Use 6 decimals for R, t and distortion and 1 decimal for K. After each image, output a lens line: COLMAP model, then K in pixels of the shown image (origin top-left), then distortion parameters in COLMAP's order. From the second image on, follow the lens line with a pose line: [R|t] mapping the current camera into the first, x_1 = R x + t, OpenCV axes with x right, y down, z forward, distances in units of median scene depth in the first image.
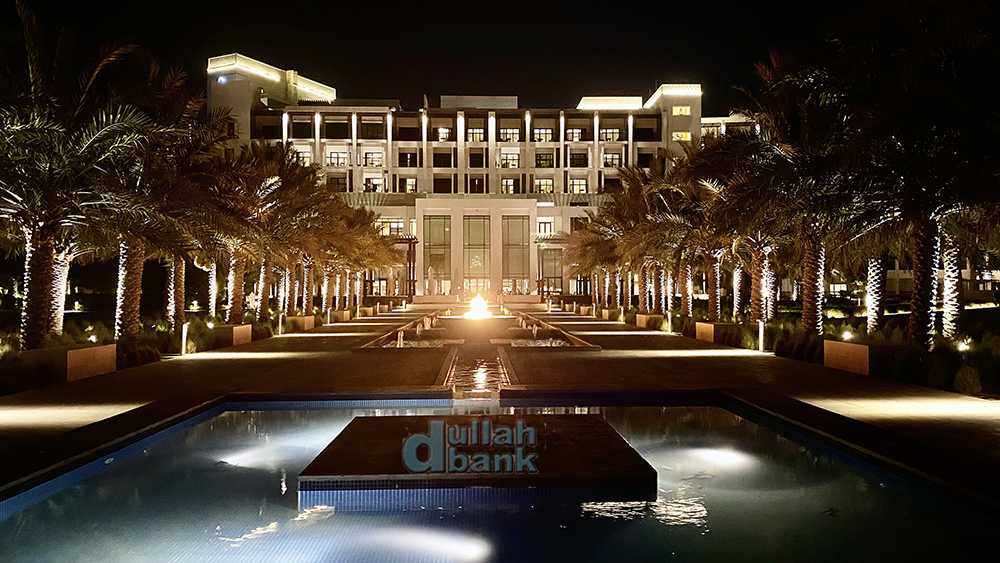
lens RADIAL K [[780.0, 0, 500.0], [0, 780.0, 281.5], [0, 0, 1]] dist [-0.002959, -0.001108]
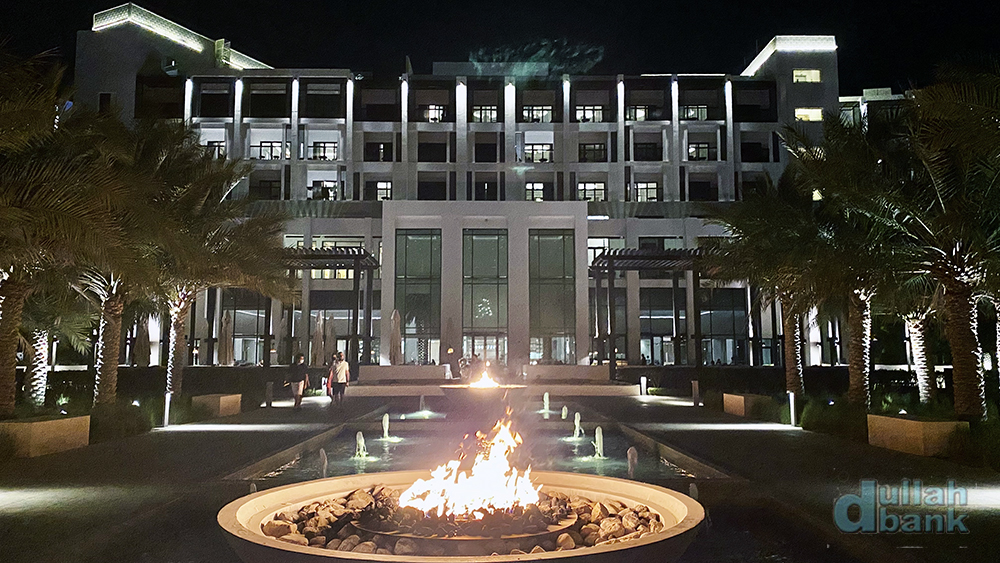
lens RADIAL K [[780.0, 0, 500.0], [0, 780.0, 281.5], [0, 0, 1]] dist [-0.002959, -0.001108]
pose [[0.999941, 0.003747, -0.010148, -0.011652], [-0.004605, 0.996292, -0.085911, 0.004974], [0.009789, 0.085953, 0.996251, 0.375658]]
